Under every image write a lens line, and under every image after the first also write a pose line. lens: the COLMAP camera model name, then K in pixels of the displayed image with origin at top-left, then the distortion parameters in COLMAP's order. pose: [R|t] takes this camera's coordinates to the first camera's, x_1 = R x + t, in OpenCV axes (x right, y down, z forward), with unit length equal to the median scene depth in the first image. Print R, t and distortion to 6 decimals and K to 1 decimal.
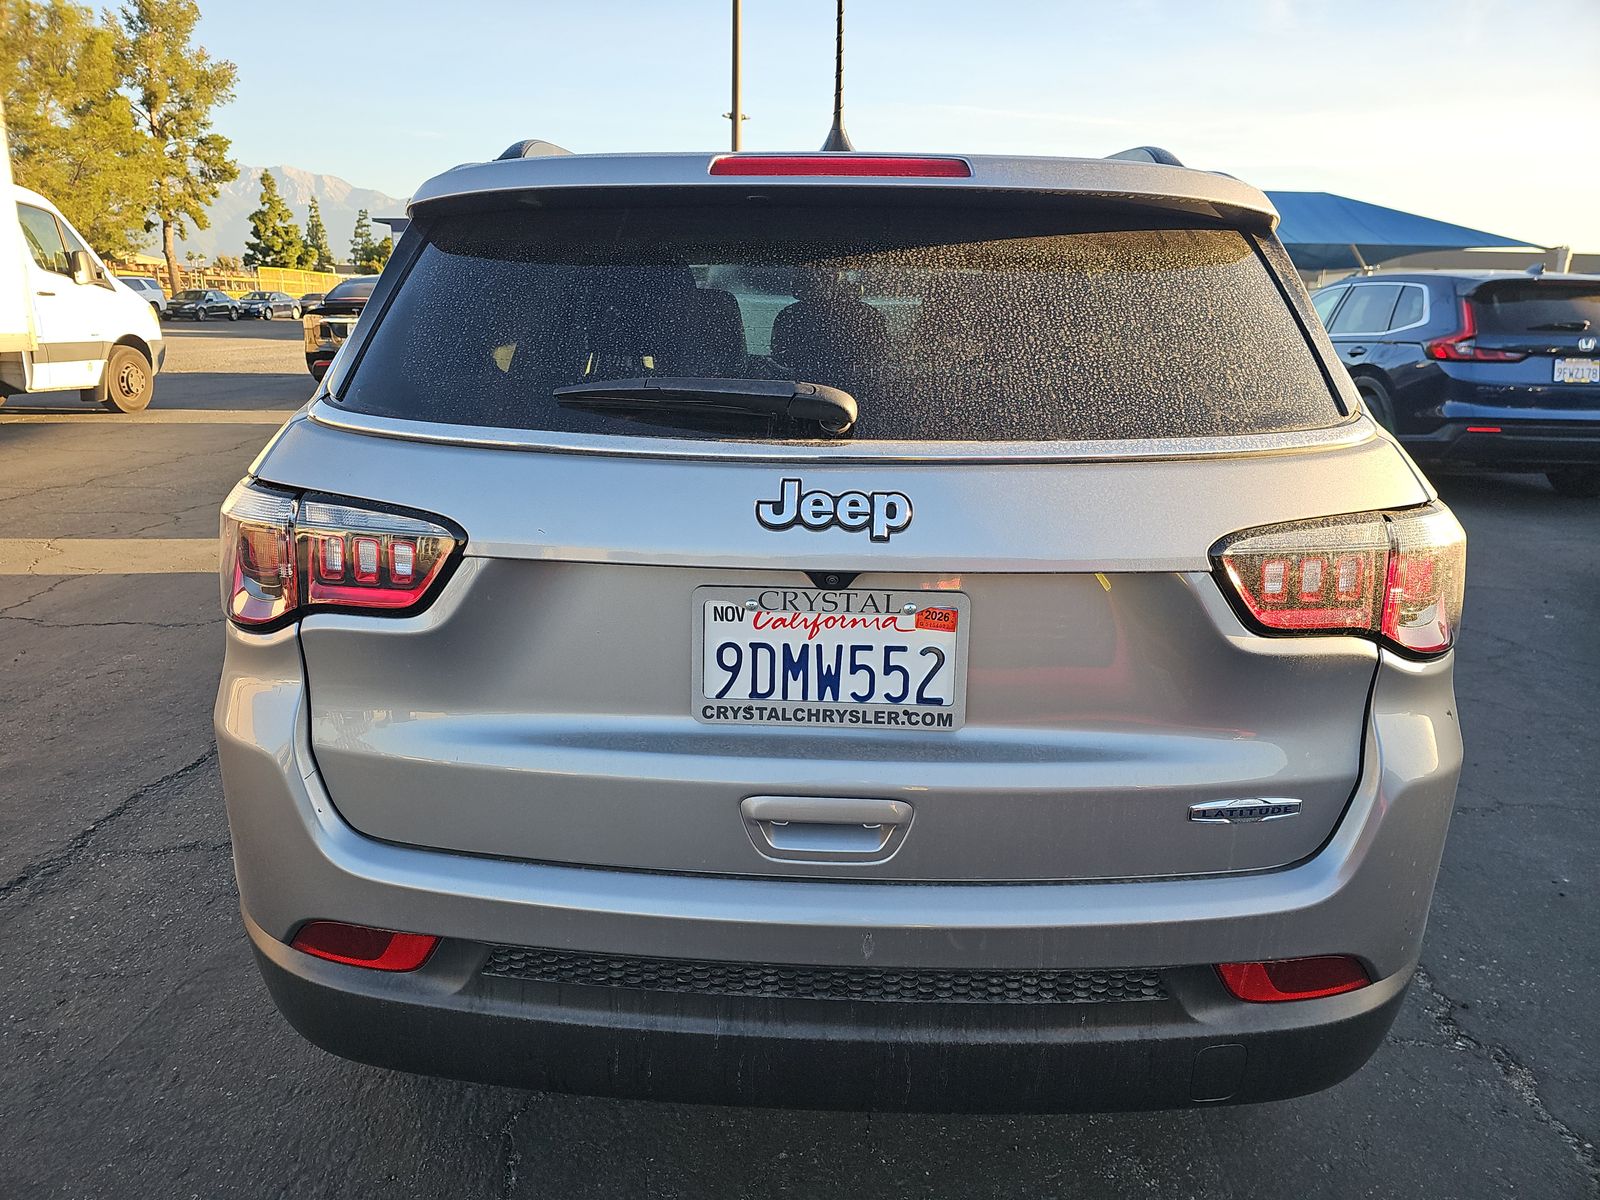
lens RADIAL K [[1244.6, 0, 798.6], [0, 1244.6, 597.3], [0, 0, 1]] dist [0.001878, -0.013248]
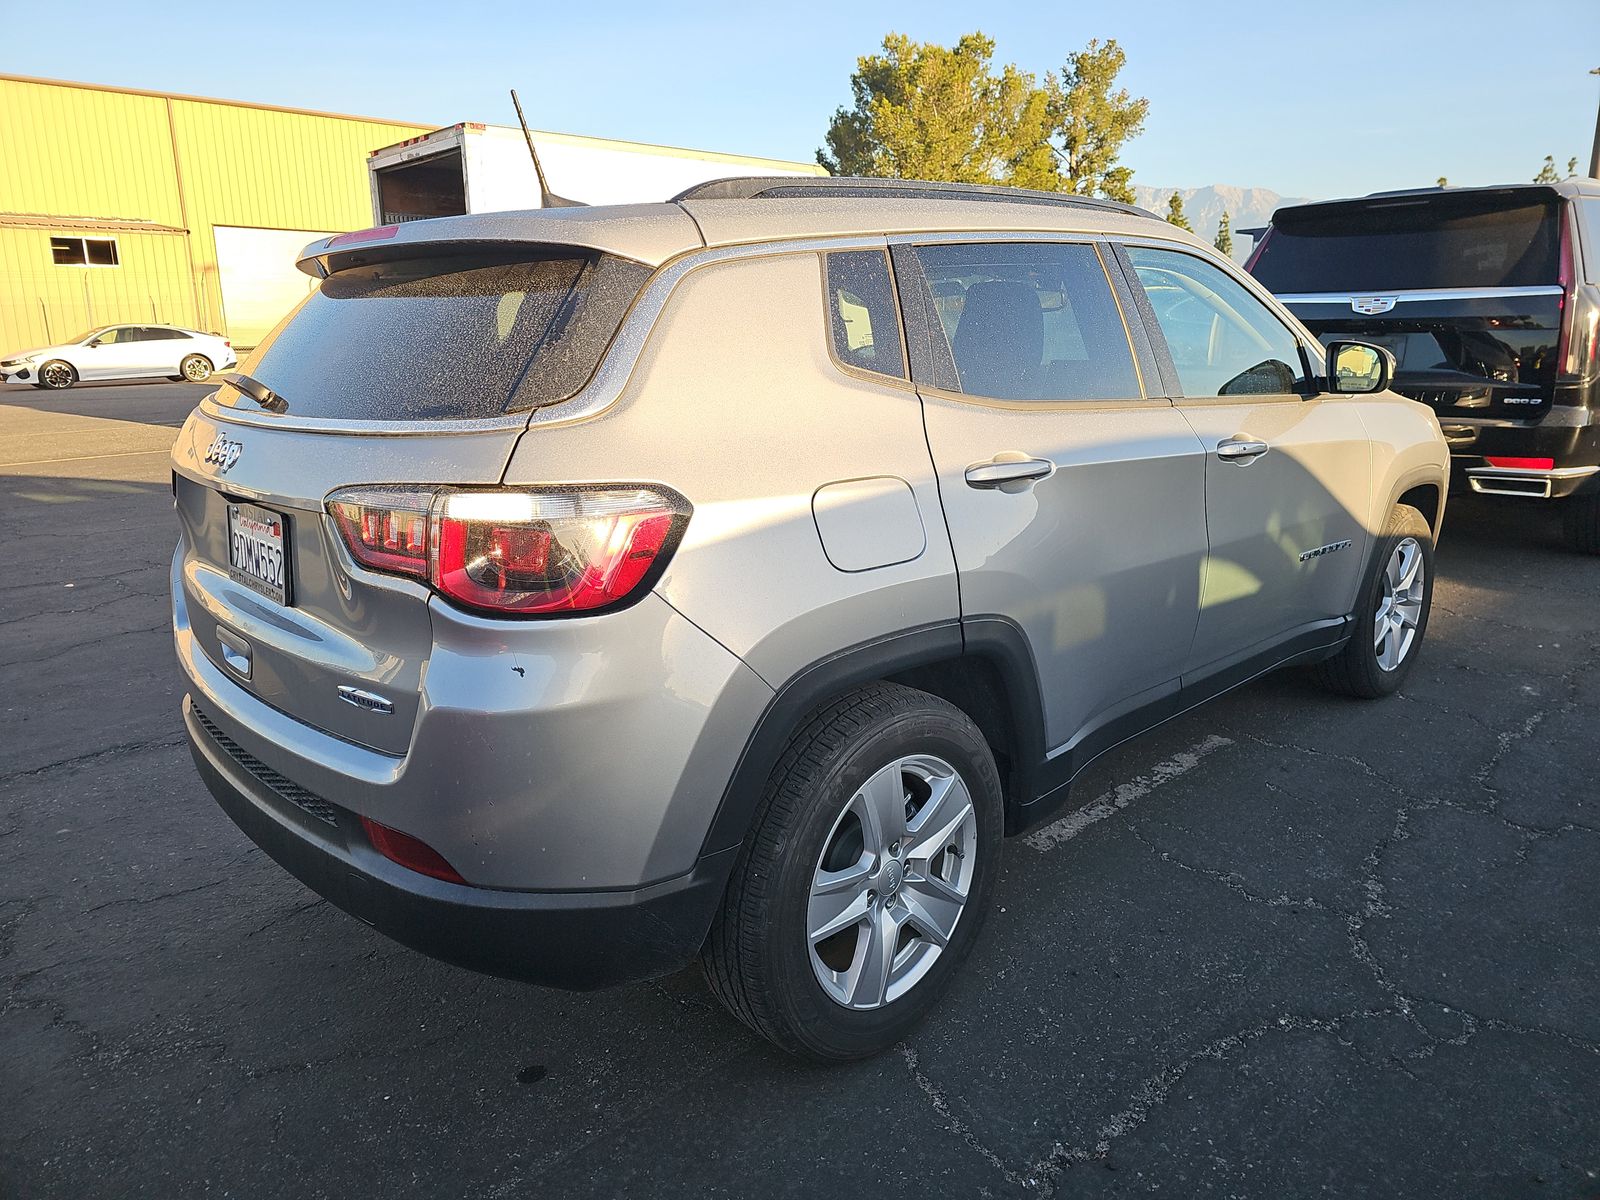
lens RADIAL K [[1244.6, 0, 796.2], [0, 1244.6, 599.2], [0, 0, 1]] dist [0.001878, -0.013248]
pose [[0.676228, 0.121509, -0.726602, 0.193380], [-0.125611, 0.990879, 0.048802, -0.007174], [0.725904, 0.058268, 0.685323, 0.049458]]
